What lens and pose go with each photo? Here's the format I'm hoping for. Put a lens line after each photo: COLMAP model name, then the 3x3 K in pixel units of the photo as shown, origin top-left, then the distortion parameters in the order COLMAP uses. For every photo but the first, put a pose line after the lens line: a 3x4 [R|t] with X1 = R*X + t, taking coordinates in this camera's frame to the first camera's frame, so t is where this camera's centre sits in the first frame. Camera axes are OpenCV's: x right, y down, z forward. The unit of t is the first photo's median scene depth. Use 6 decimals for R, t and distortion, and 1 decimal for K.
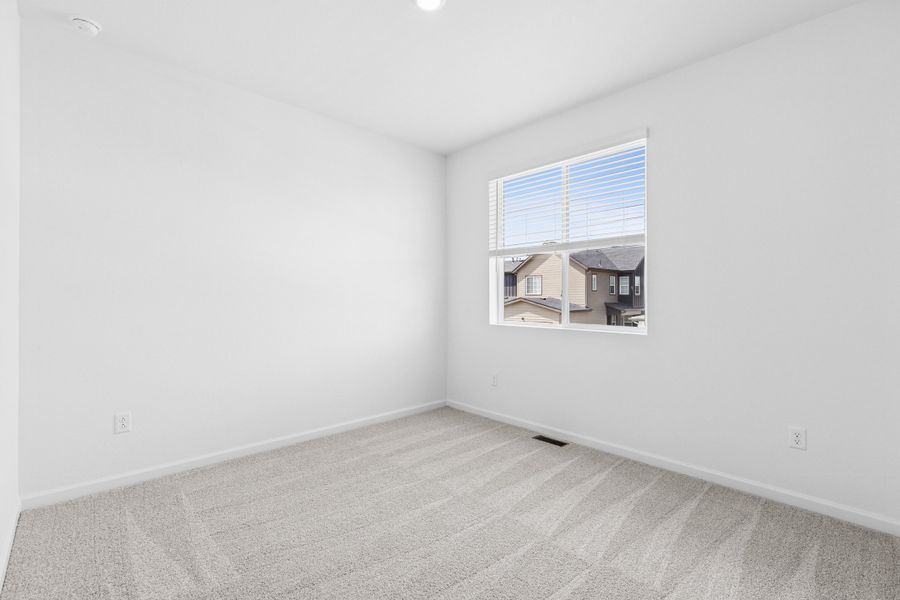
lens RADIAL K [[402.6, 0, 457.0], [0, 402.6, 295.8], [0, 0, 1]] dist [0.002046, -0.000553]
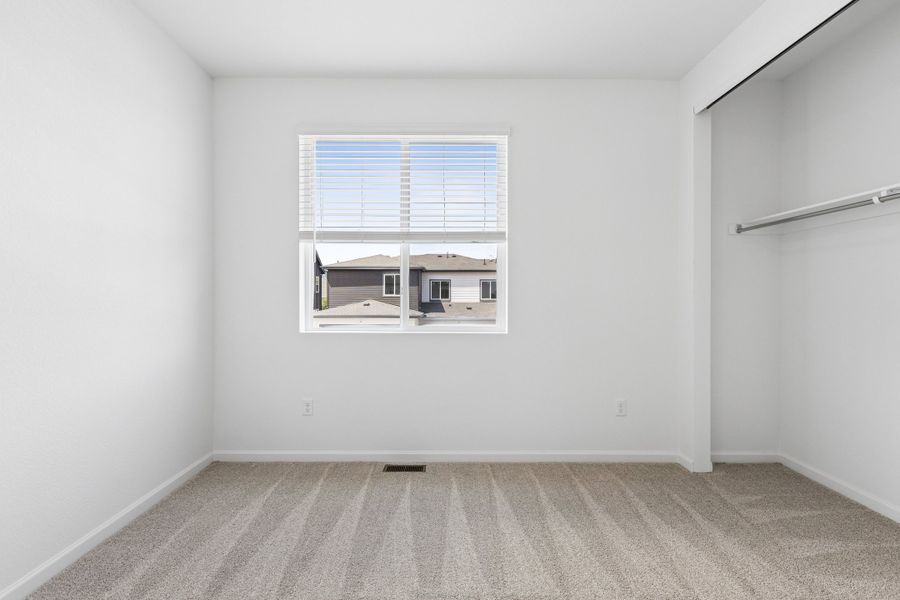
lens RADIAL K [[402.6, 0, 457.0], [0, 402.6, 295.8], [0, 0, 1]] dist [0.002046, -0.000553]
pose [[0.693729, -0.003100, 0.720230, -0.299588], [-0.004389, 0.999954, 0.008531, -0.004008], [-0.720223, -0.009079, 0.693683, 0.358596]]
